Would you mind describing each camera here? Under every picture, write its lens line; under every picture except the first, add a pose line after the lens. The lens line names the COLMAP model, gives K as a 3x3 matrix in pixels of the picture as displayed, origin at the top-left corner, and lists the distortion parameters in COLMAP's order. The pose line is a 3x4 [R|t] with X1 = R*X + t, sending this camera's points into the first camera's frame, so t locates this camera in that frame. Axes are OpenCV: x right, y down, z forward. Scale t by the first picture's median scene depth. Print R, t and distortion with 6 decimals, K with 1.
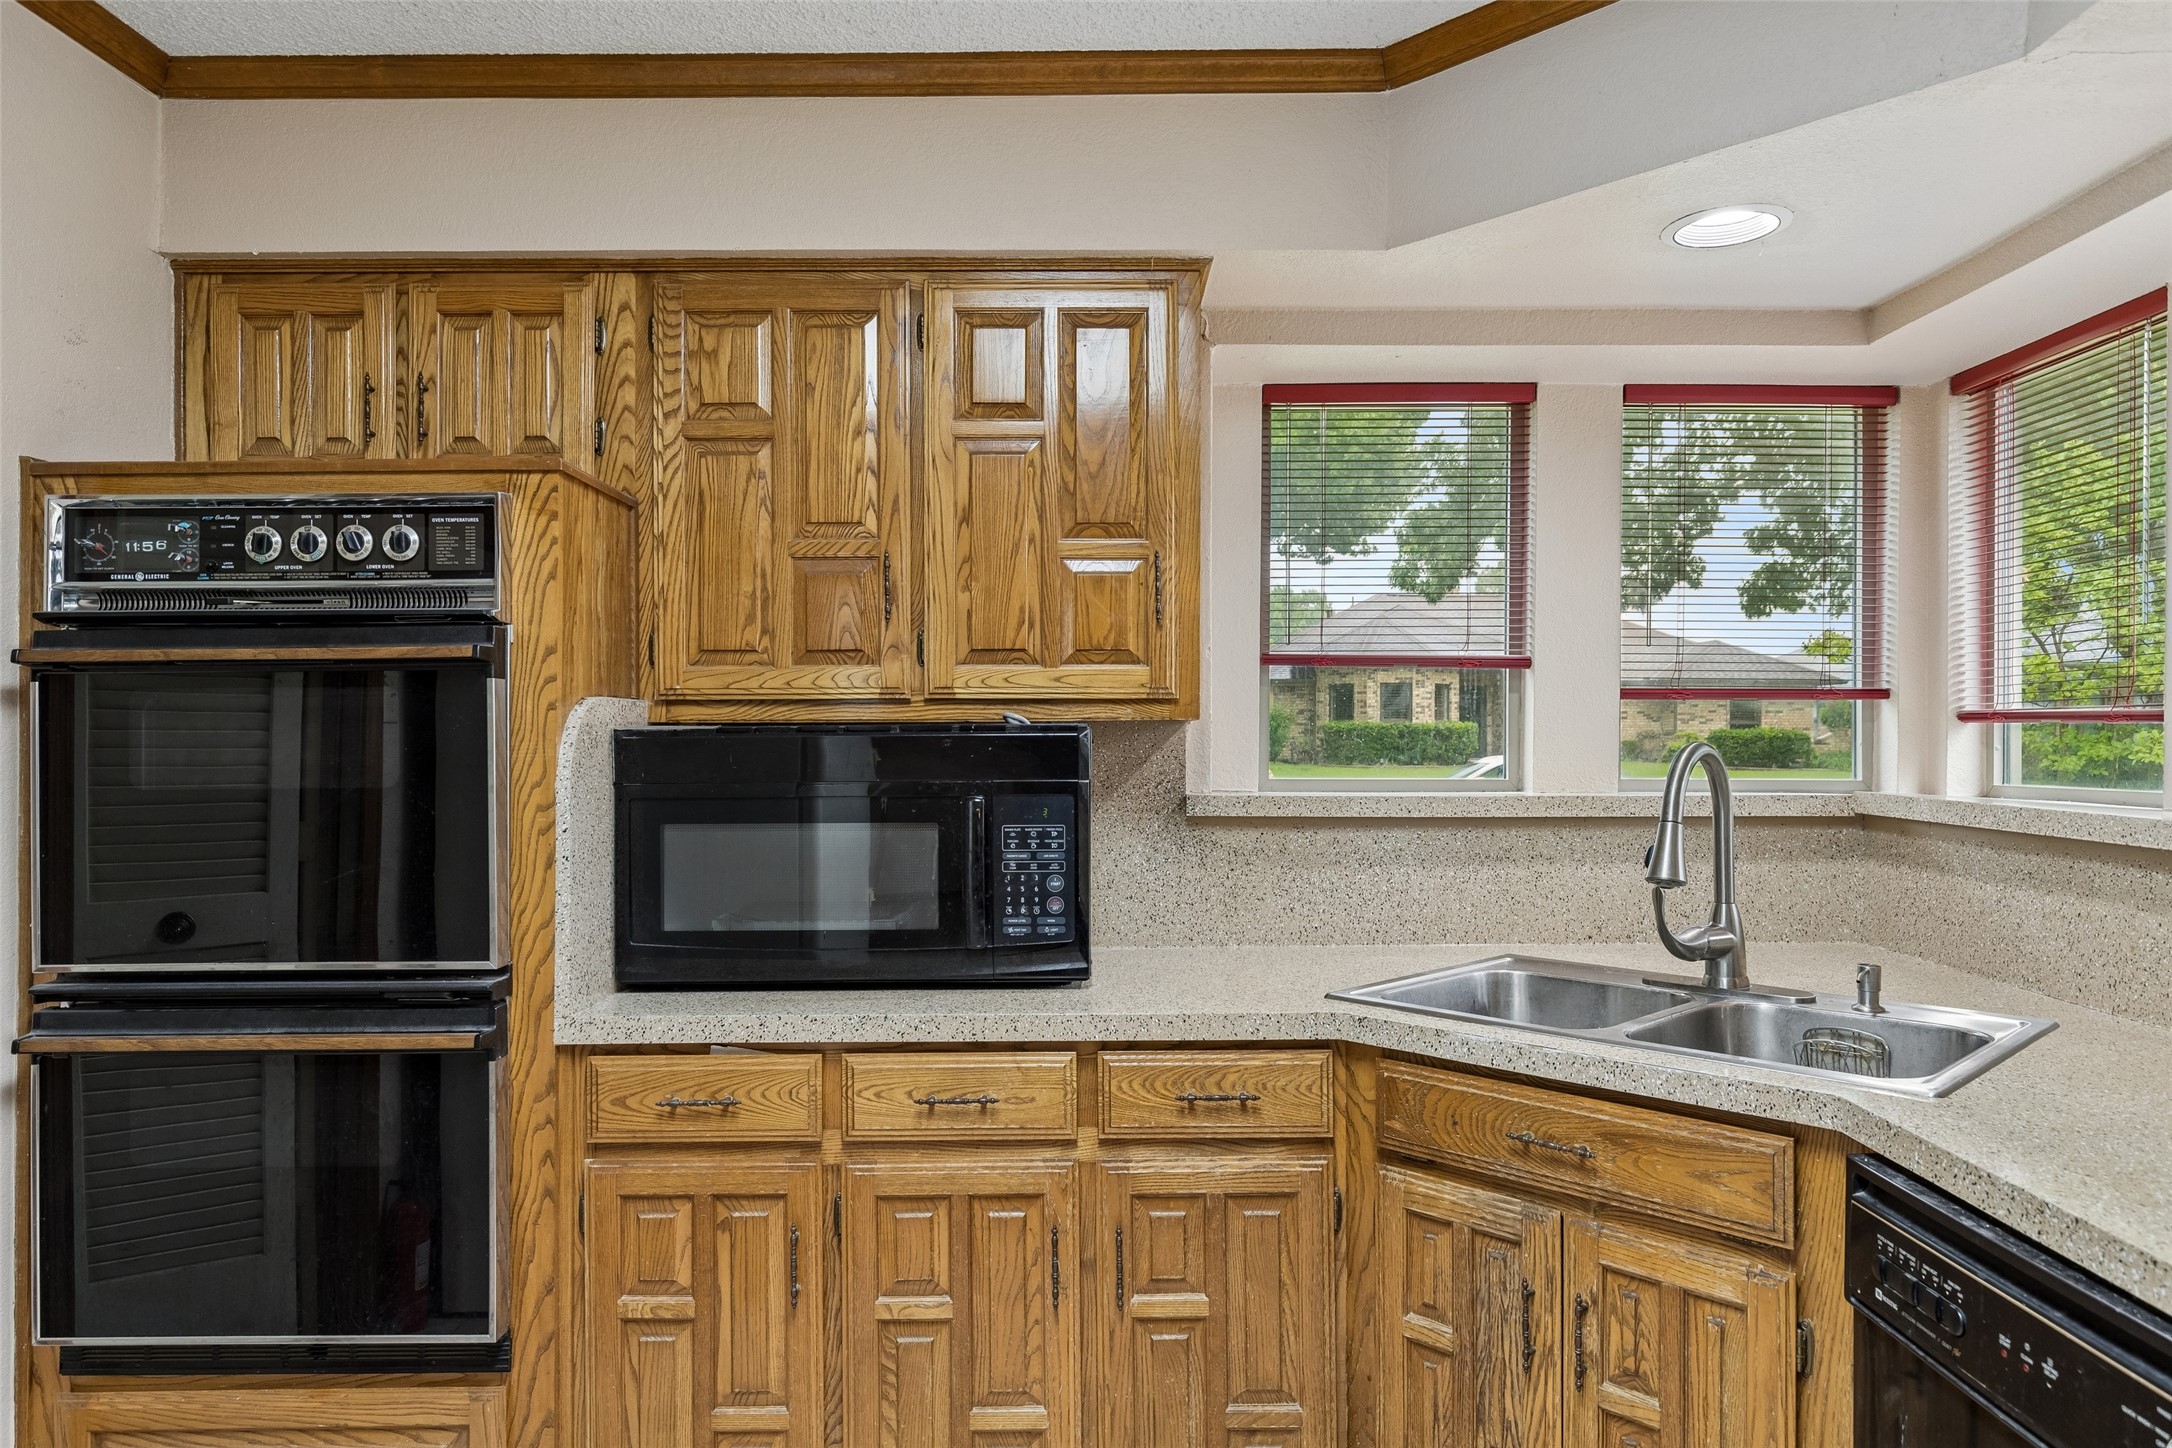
lens RADIAL K [[1366.5, 0, 1092.0], [0, 1366.5, 731.2], [0, 0, 1]] dist [0.002072, -0.004453]
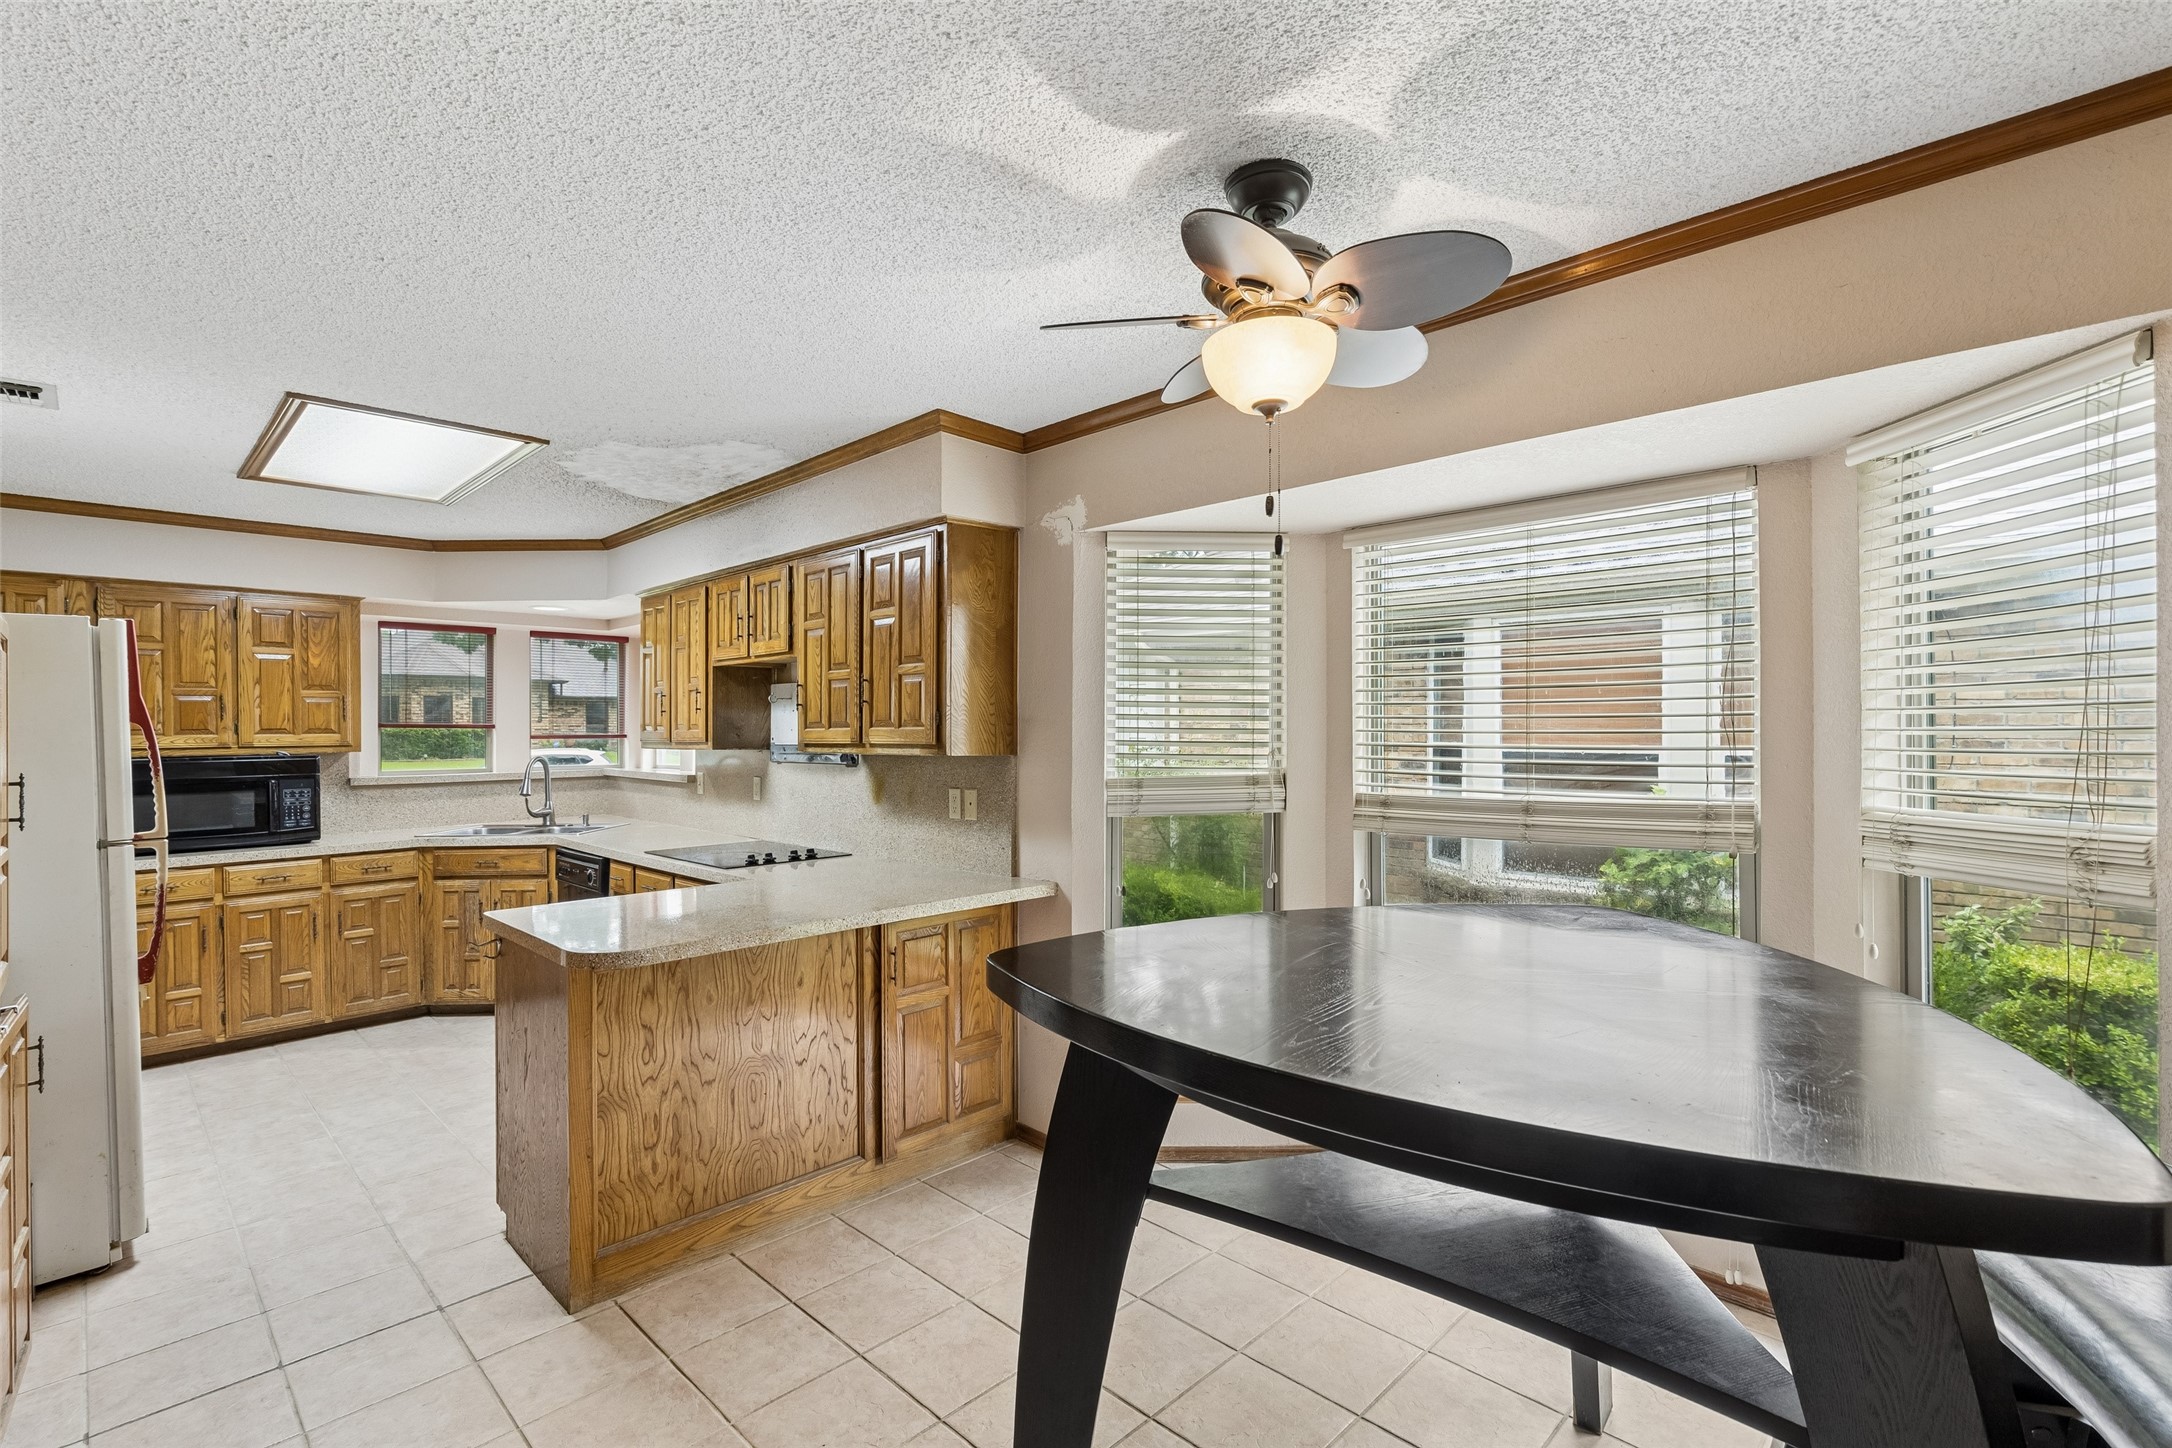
lens RADIAL K [[976.6, 0, 1083.2], [0, 976.6, 731.2], [0, 0, 1]] dist [0.011201, -0.002659]
pose [[0.696596, -0.007222, 0.717427, -0.384631], [0.005401, 0.999974, 0.004823, -0.059189], [-0.717443, 0.000515, 0.696617, -1.729758]]
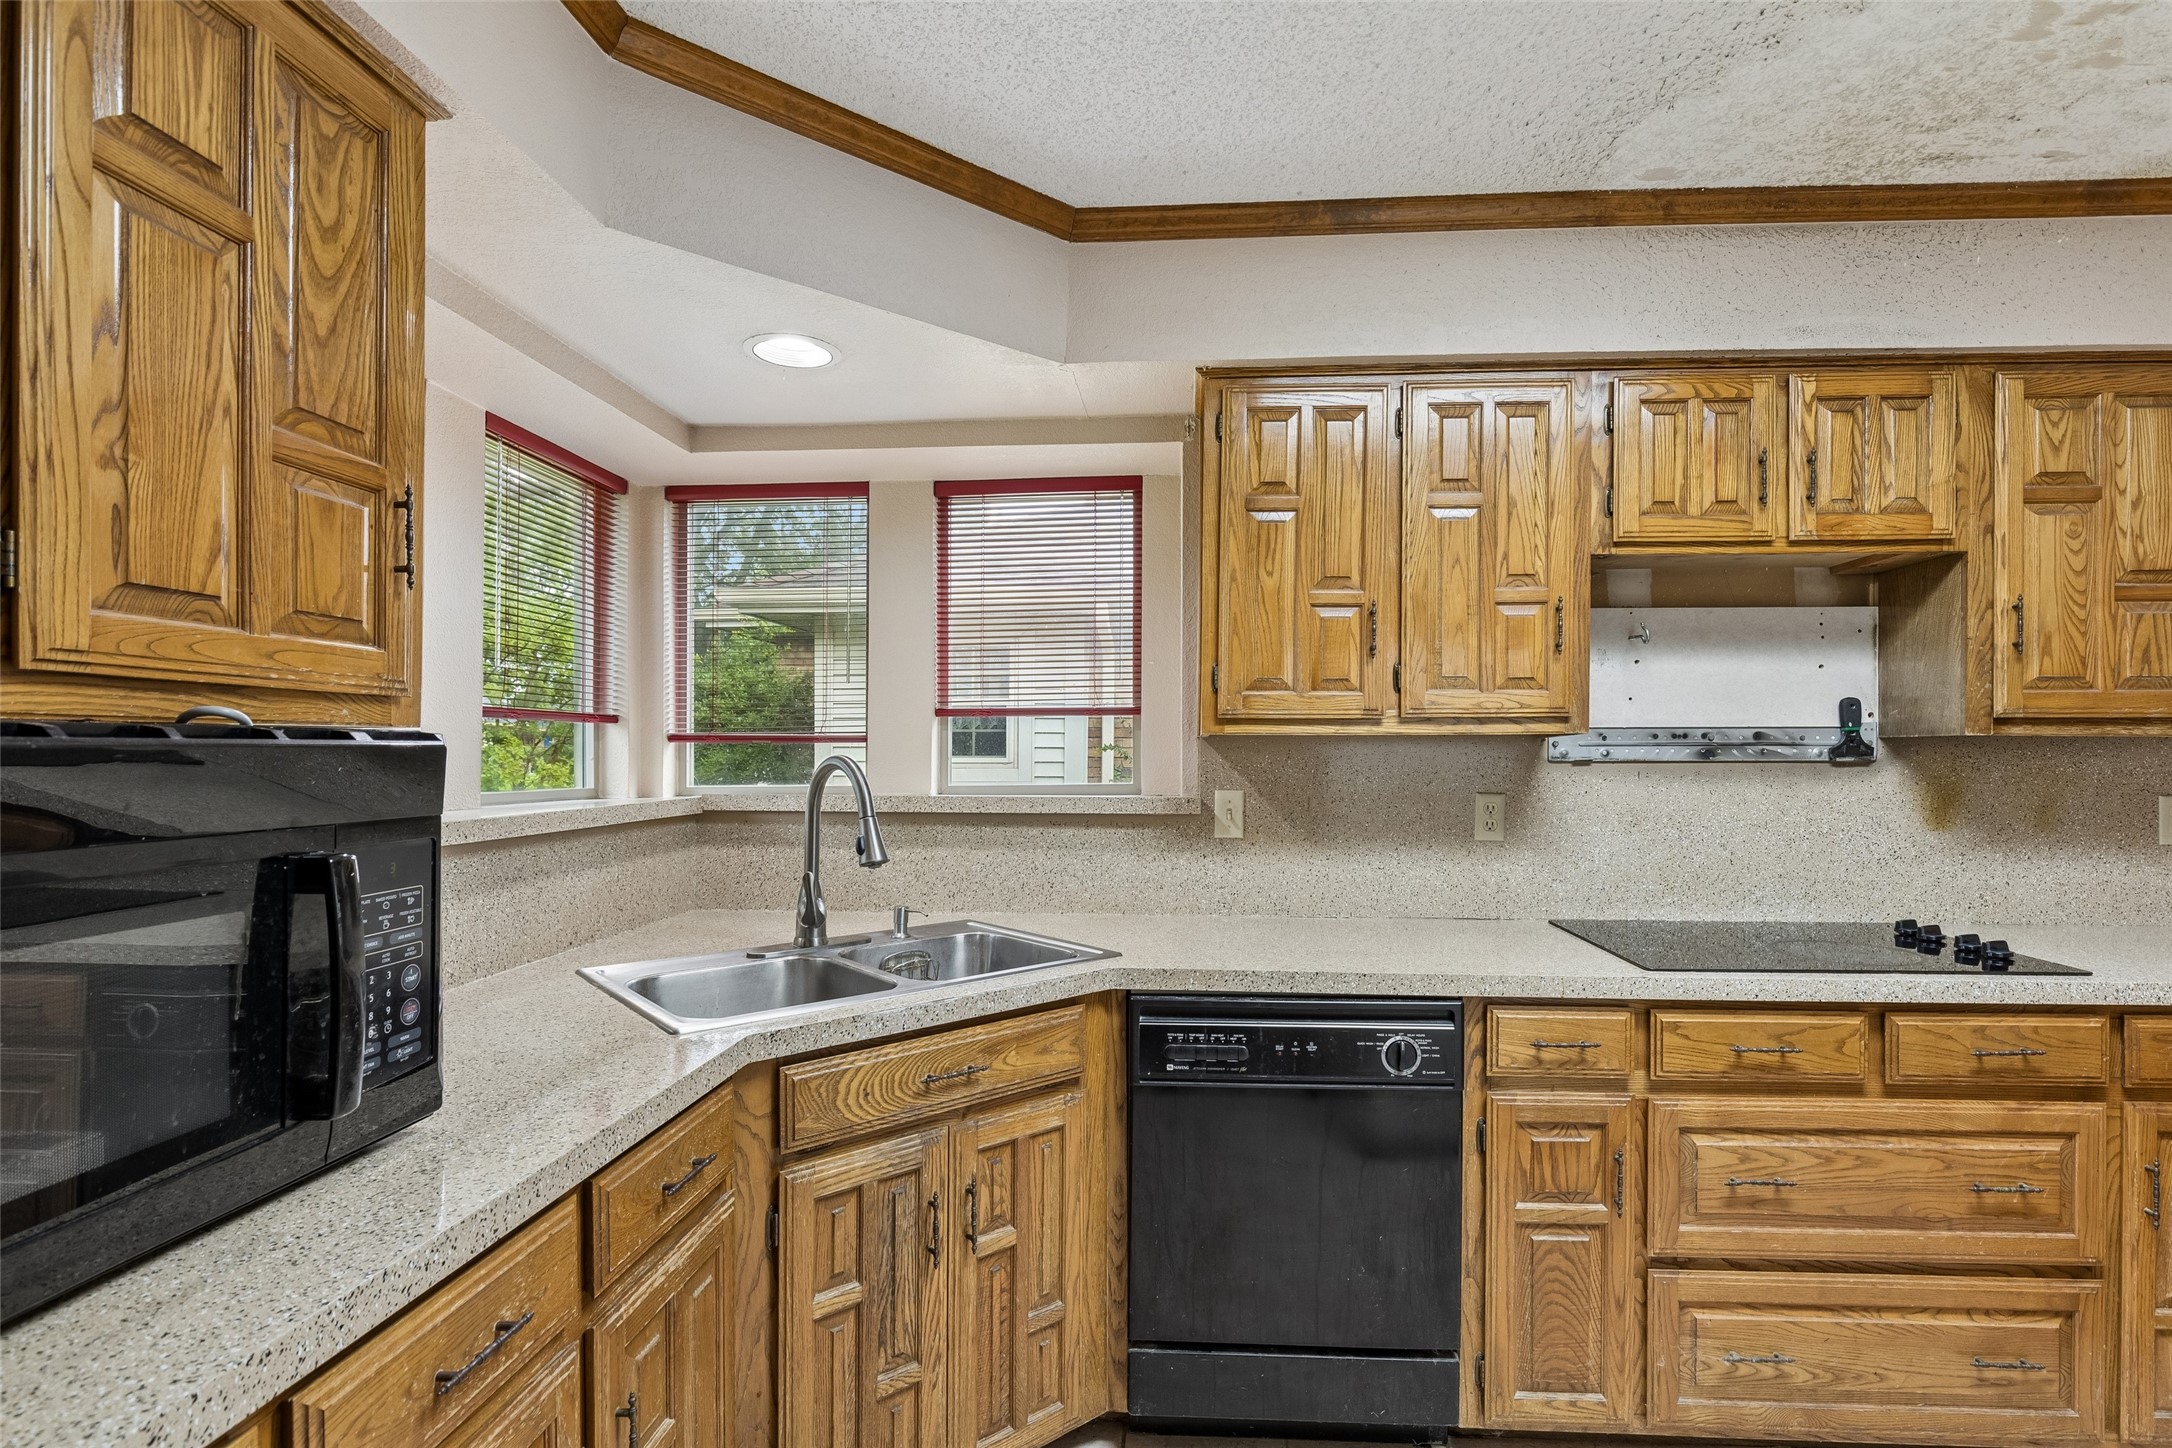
lens RADIAL K [[1049.5, 0, 1136.7], [0, 1049.5, 755.1], [0, 0, 1]] dist [-0.003416, 0.000279]
pose [[0.048966, -0.002118, 0.998798, -0.499573], [-0.001805, 0.999996, 0.002209, 0.004869], [-0.998799, -0.001911, 0.048962, 0.631332]]
